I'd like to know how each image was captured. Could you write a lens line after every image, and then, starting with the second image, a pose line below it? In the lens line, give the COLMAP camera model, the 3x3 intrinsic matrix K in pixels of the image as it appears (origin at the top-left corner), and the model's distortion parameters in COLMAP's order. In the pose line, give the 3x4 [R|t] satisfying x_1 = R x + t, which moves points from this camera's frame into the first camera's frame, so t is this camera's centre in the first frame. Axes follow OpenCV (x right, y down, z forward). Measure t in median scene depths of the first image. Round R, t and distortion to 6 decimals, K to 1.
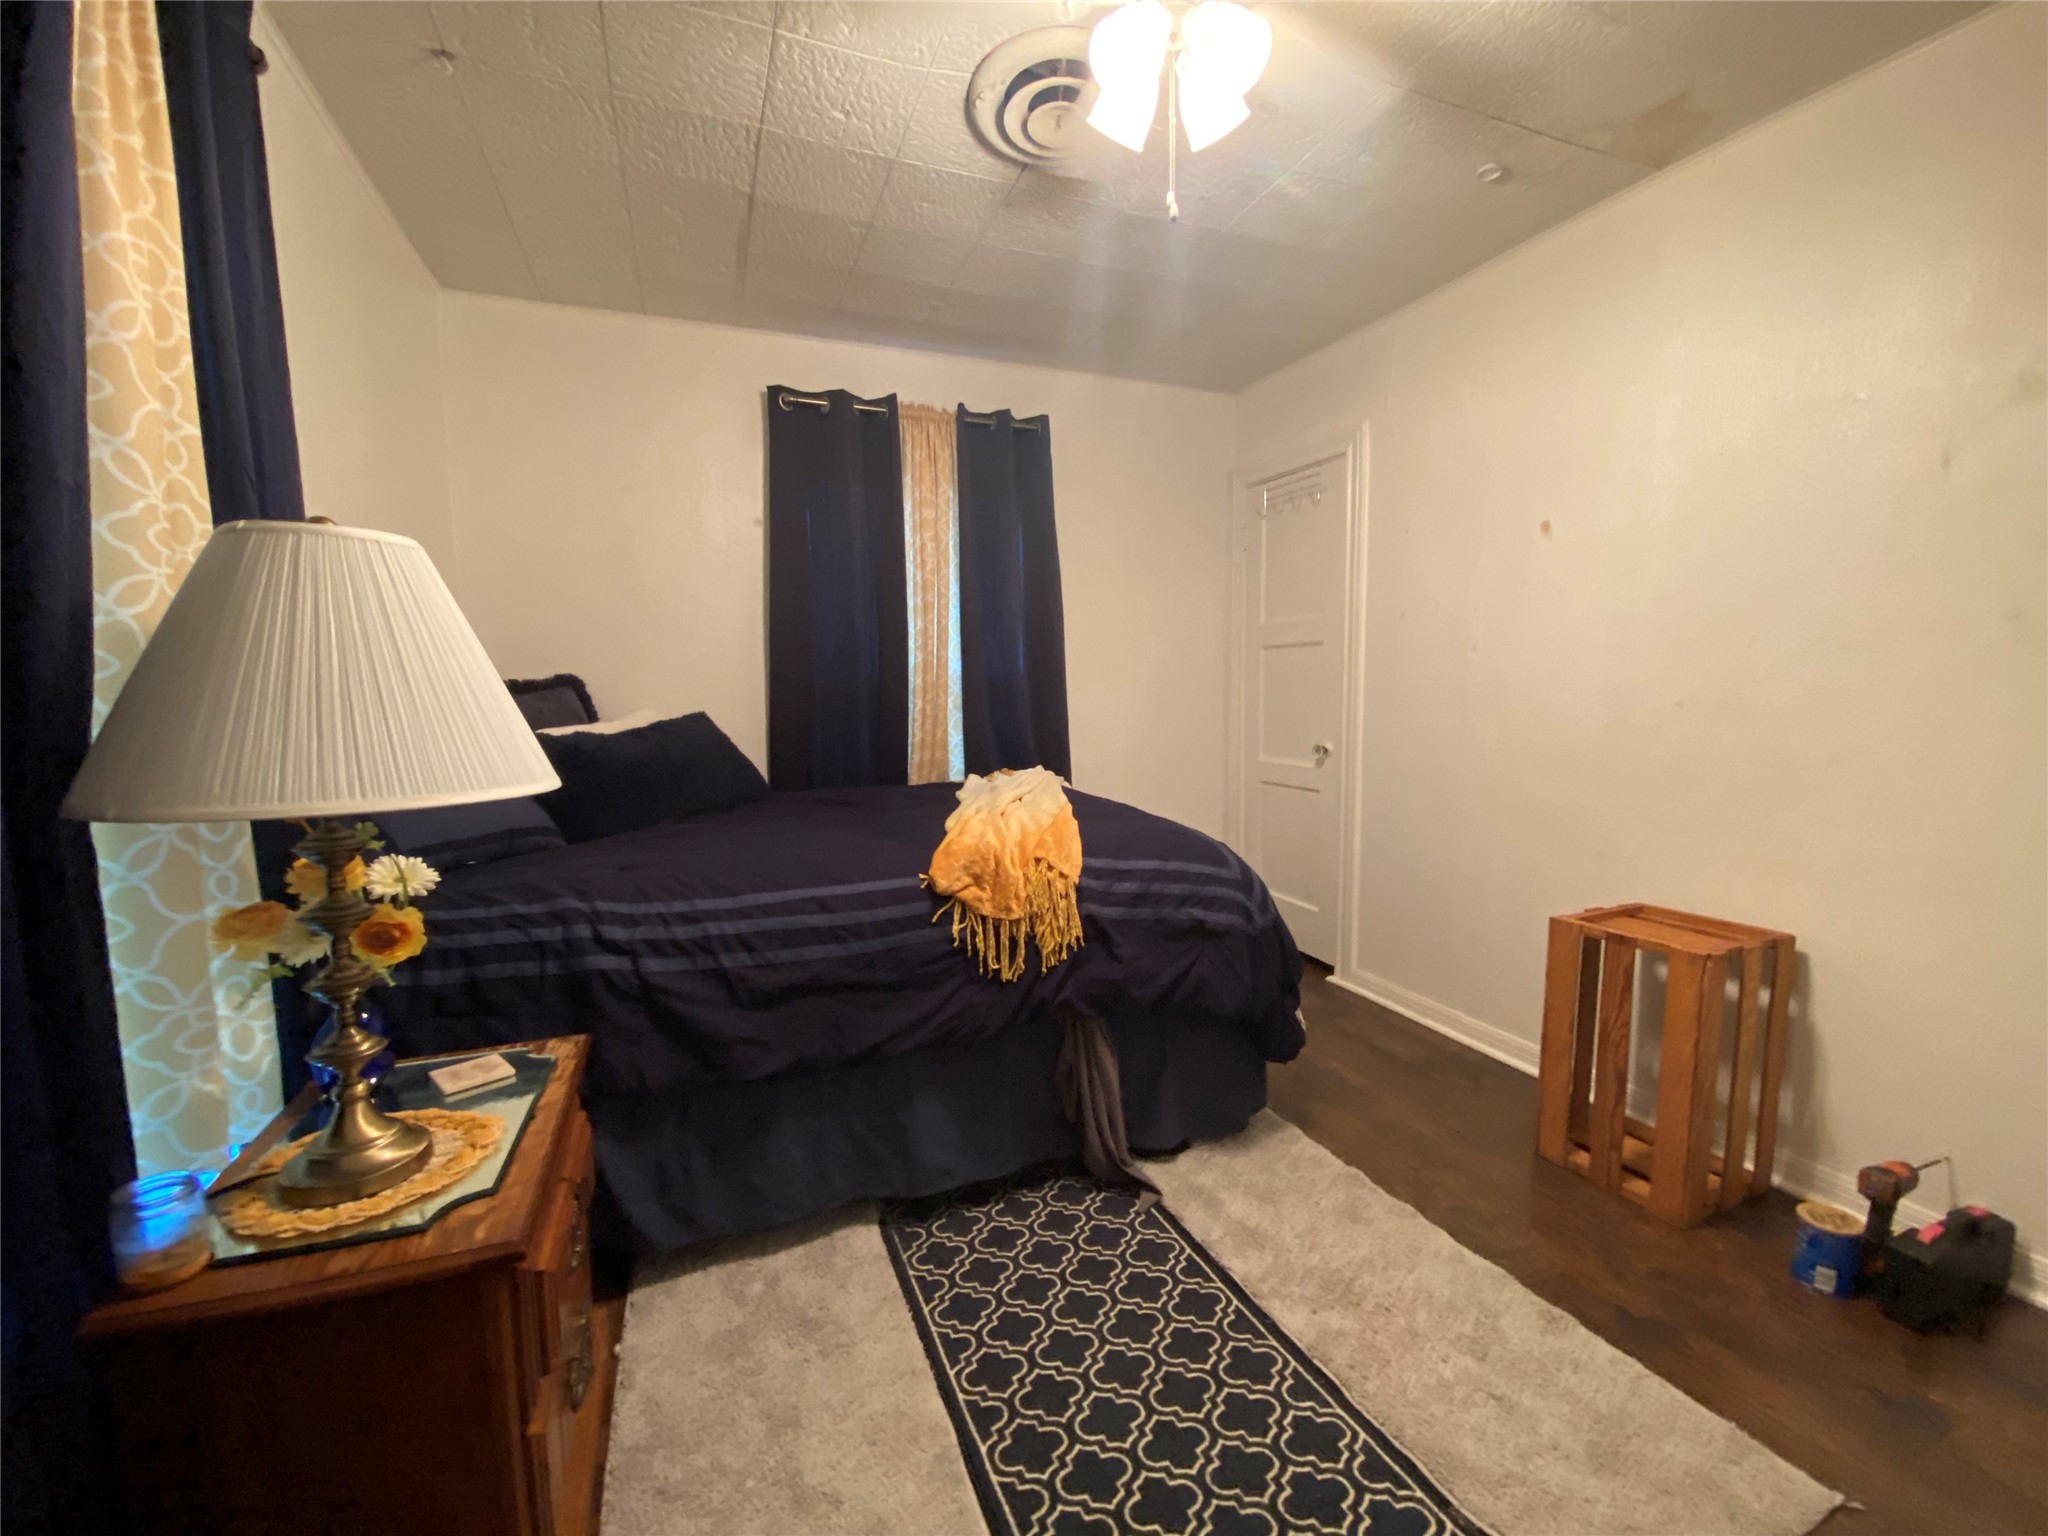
lens RADIAL K [[838.8, 0, 1018.9], [0, 838.8, 767.3], [0, 0, 1]] dist [0.010168, -0.016555]
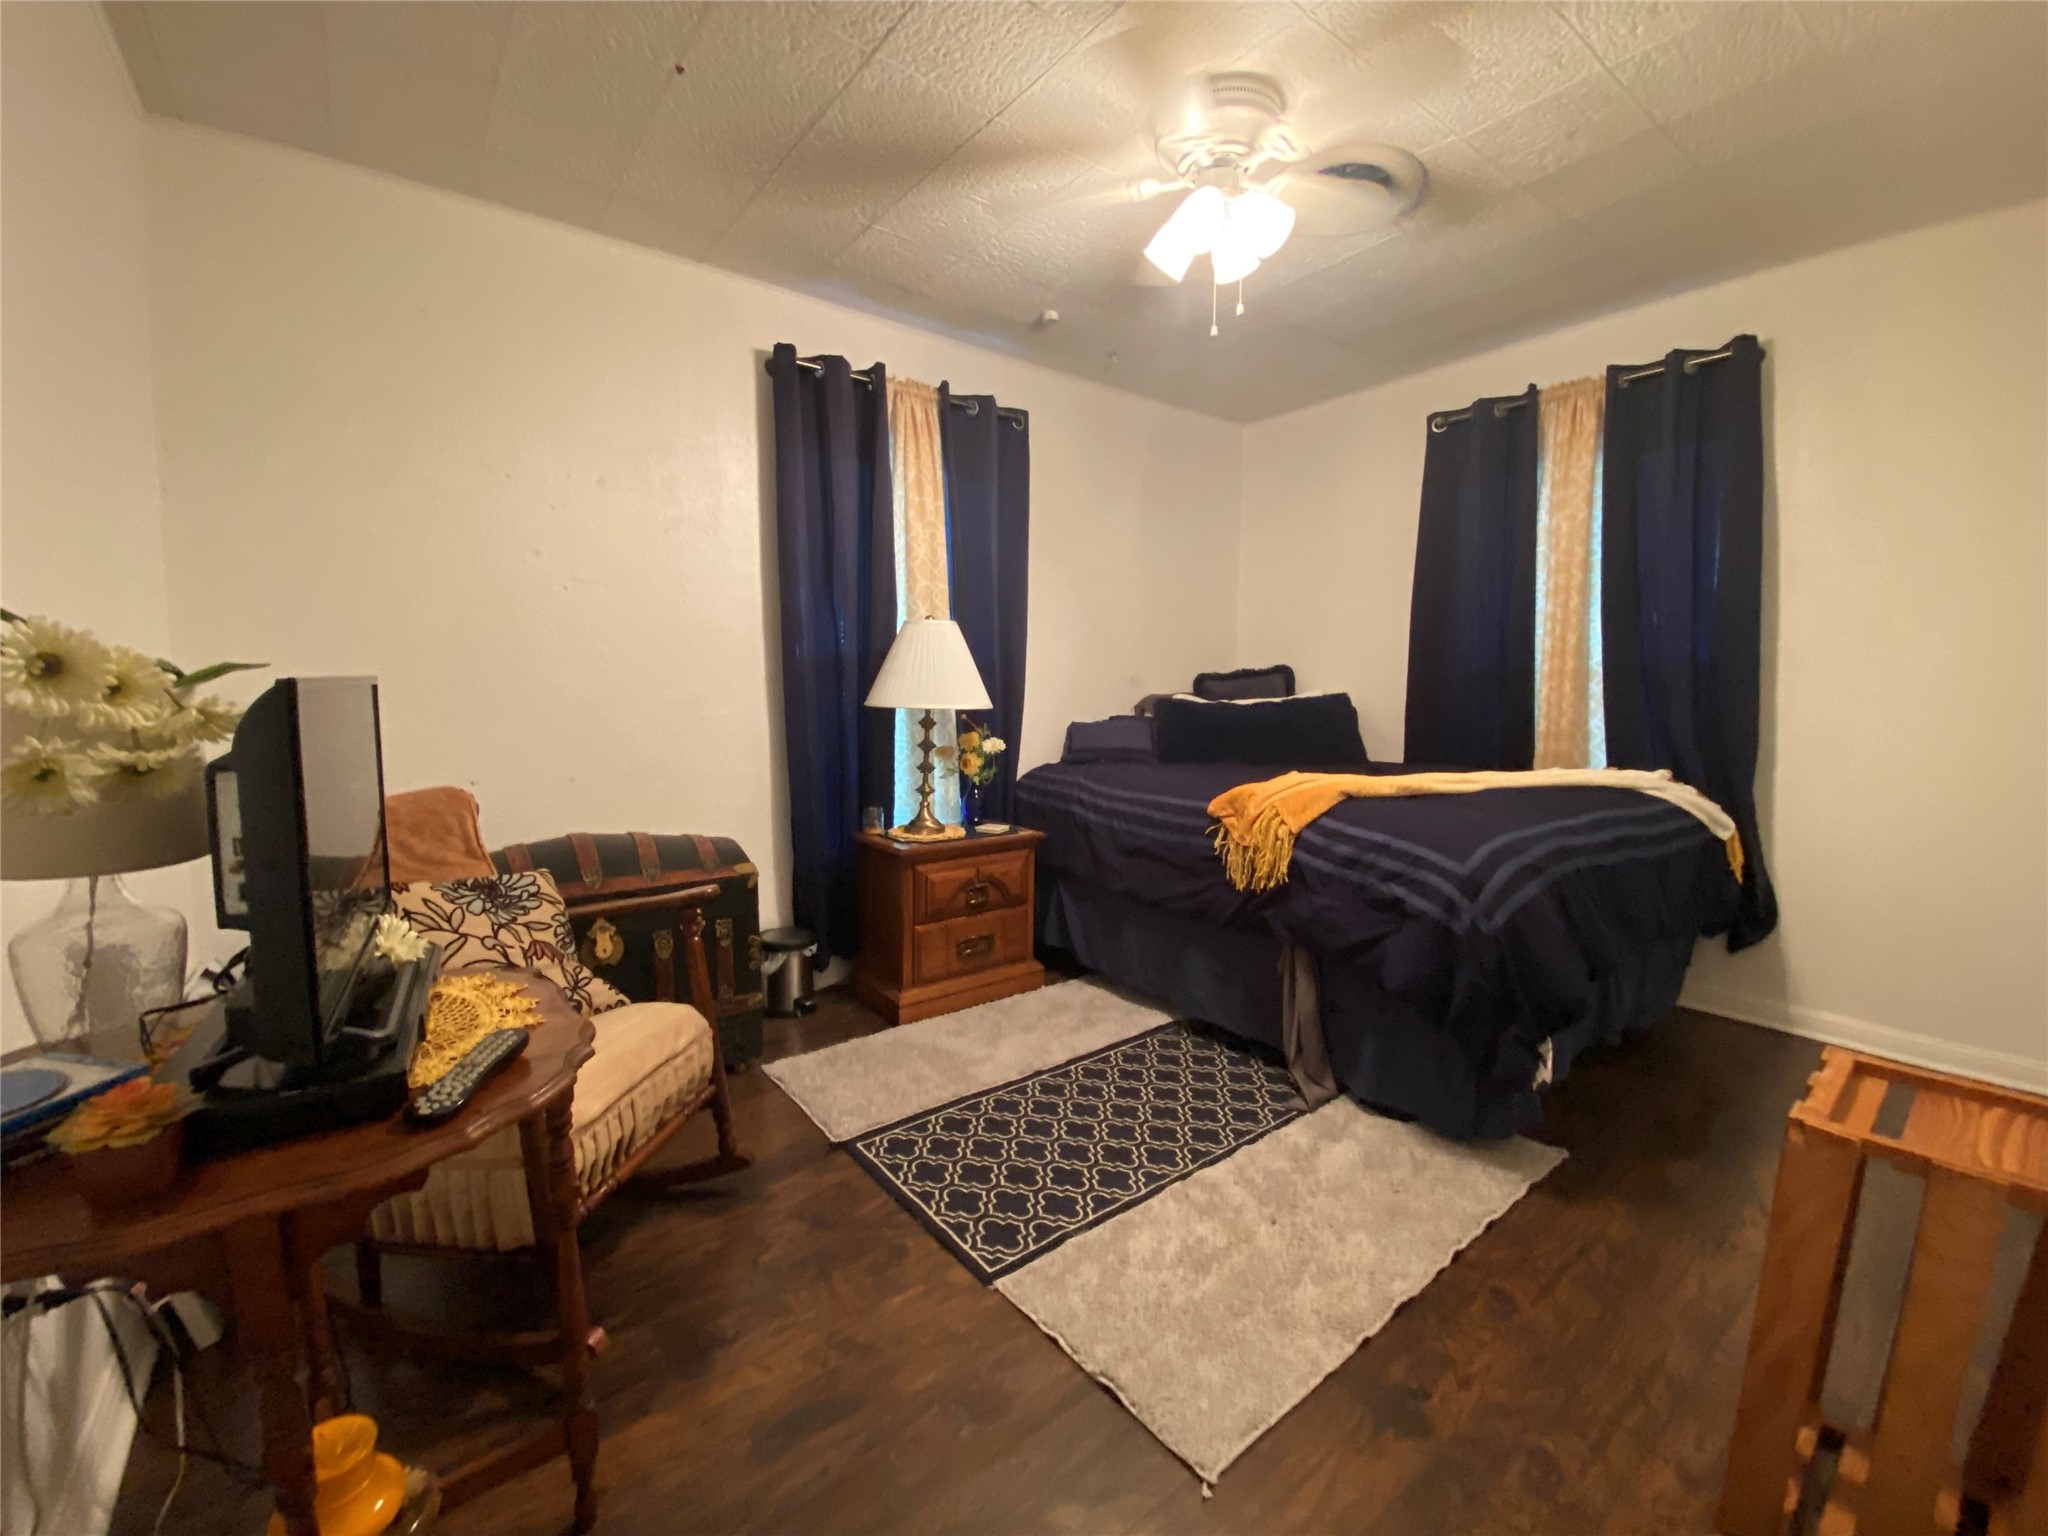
lens RADIAL K [[838.8, 0, 1018.9], [0, 838.8, 767.3], [0, 0, 1]] dist [0.010168, -0.016555]
pose [[0.258311, 0.112868, -0.959446, 1.203607], [-0.095122, 0.991297, 0.091006, -0.034078], [0.961368, 0.067756, 0.266799, 0.279763]]
